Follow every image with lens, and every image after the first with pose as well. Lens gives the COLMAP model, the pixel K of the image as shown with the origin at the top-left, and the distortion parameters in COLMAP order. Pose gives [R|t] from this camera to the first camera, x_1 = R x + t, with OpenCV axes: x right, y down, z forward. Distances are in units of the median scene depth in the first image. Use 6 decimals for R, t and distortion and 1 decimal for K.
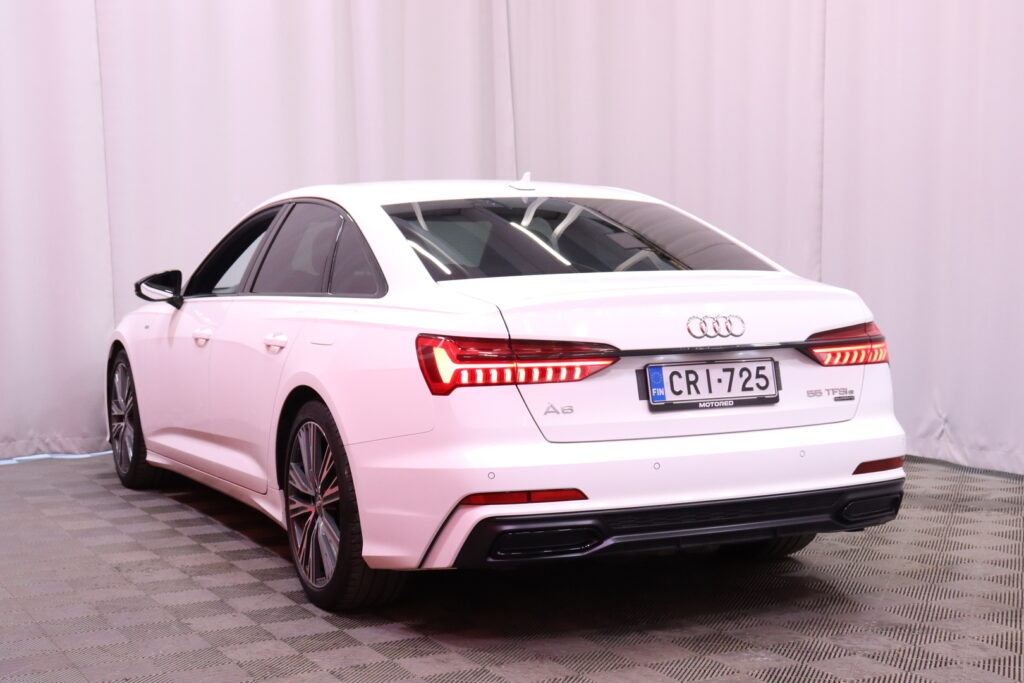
lens RADIAL K [[1705.2, 0, 511.7], [0, 1705.2, 332.4], [0, 0, 1]] dist [-0.101754, 0.000000]
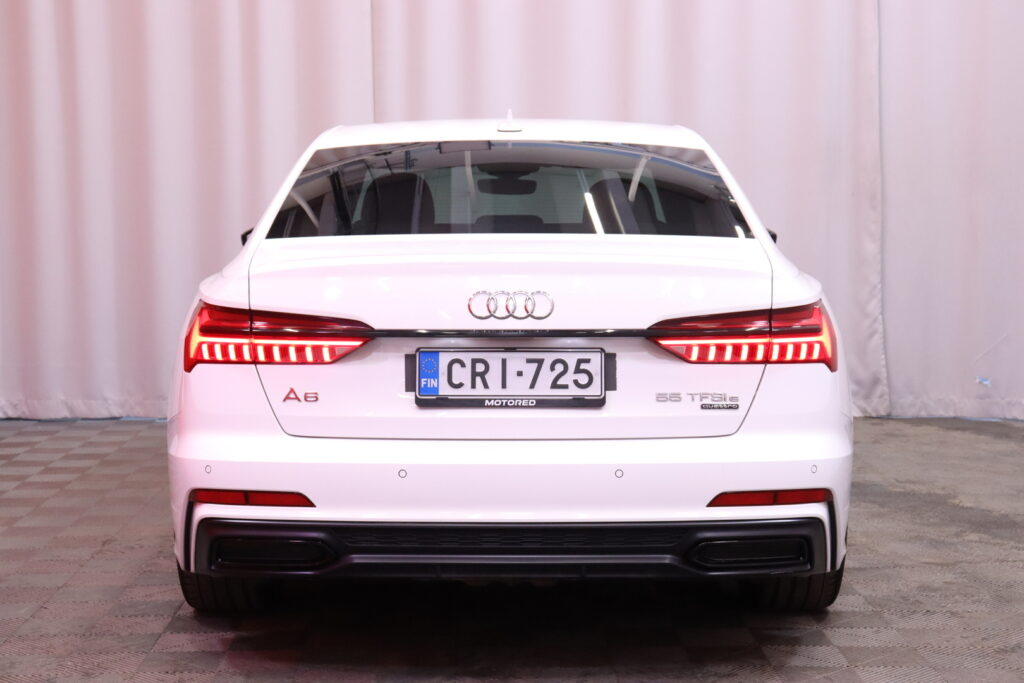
lens RADIAL K [[1892.0, 0, 502.7], [0, 1892.0, 338.4], [0, 0, 1]] dist [0.217482, 0.000000]
pose [[0.900482, 0.050701, -0.431927, 0.501465], [-0.037265, 0.998524, 0.039518, -0.022992], [0.433293, -0.019489, 0.901042, 0.199206]]
